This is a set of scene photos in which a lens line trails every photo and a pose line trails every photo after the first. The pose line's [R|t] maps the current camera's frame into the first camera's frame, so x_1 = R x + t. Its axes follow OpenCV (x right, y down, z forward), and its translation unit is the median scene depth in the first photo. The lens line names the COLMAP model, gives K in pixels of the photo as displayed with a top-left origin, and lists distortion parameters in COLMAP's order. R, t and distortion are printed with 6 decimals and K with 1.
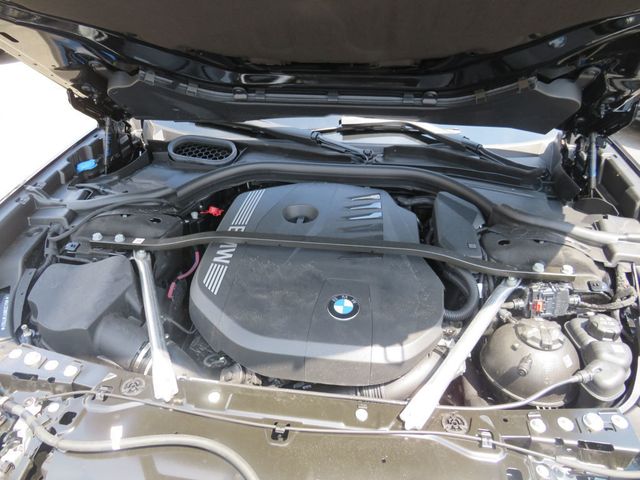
lens RADIAL K [[441.6, 0, 319.3], [0, 441.6, 240.1], [0, 0, 1]] dist [-0.055786, 0.024179]
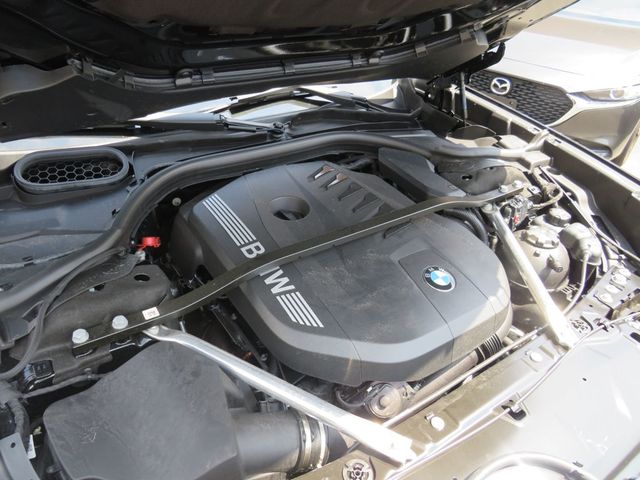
lens RADIAL K [[441.6, 0, 319.6], [0, 441.6, 239.1], [0, 0, 1]] dist [-0.055786, 0.024179]
pose [[0.753299, -0.334653, 0.566169, -0.460380], [0.286965, 0.941840, 0.174894, -0.123049], [-0.591770, 0.030723, 0.805522, 0.242585]]
